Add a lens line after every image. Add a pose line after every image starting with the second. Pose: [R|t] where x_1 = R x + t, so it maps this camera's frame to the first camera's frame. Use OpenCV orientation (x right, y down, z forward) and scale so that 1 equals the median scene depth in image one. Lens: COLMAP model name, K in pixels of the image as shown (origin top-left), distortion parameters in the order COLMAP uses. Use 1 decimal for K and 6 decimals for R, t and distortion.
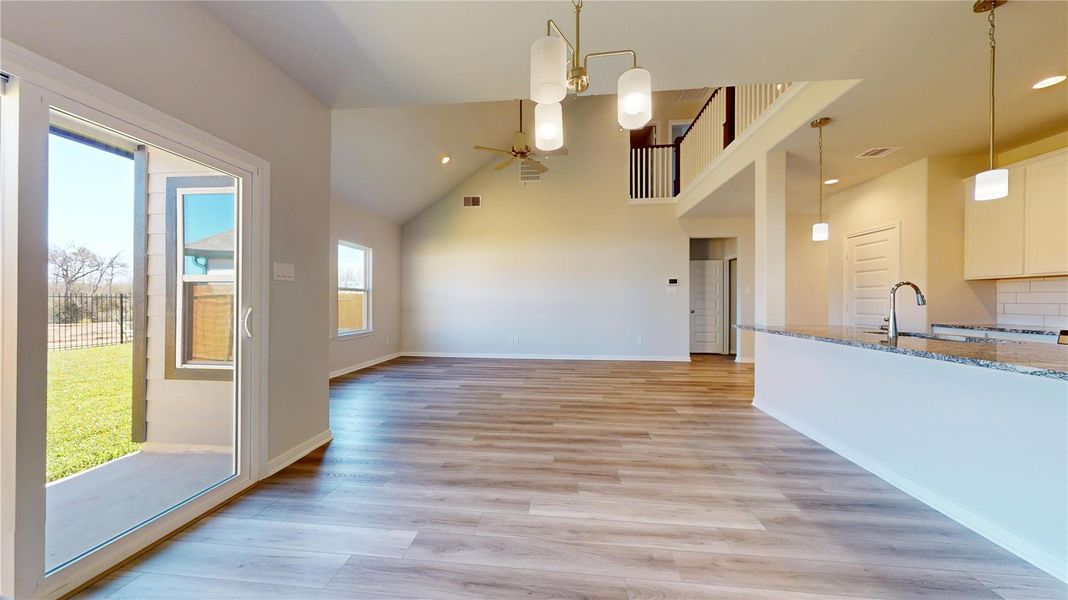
lens RADIAL K [[339.4, 0, 535.1], [0, 339.4, 299.6], [0, 0, 1]] dist [-0.000014, 0.000016]
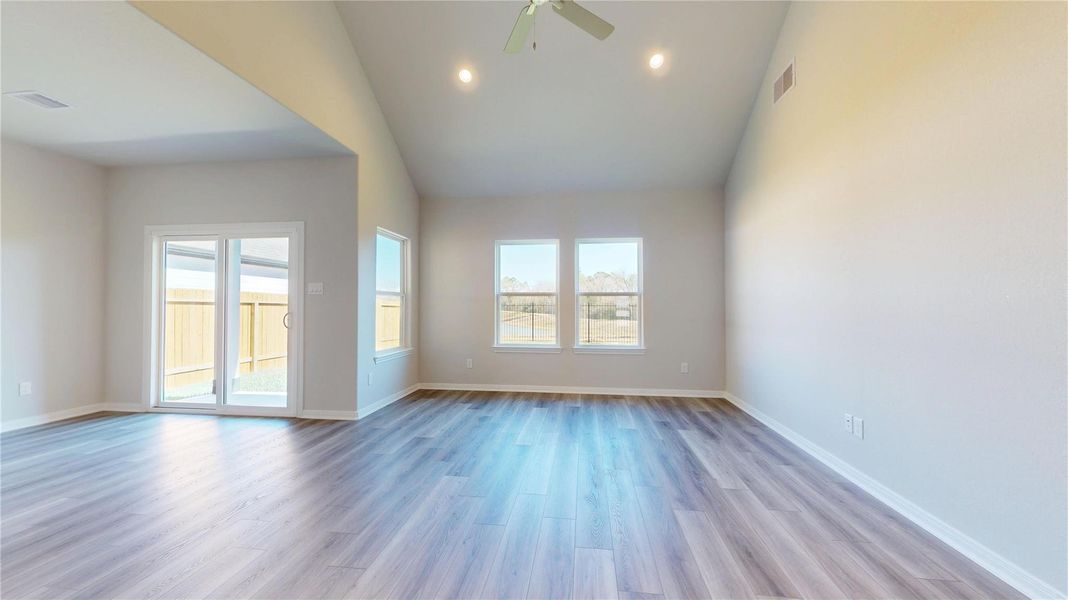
lens RADIAL K [[391.1, 0, 534.5], [0, 391.1, 301.8], [0, 0, 1]] dist [-0.000489, -0.000046]
pose [[-0.024324, -0.015725, -0.999580, 0.842826], [0.001311, 0.999875, -0.015761, 0.005454], [0.999703, -0.001694, -0.024300, 1.758070]]
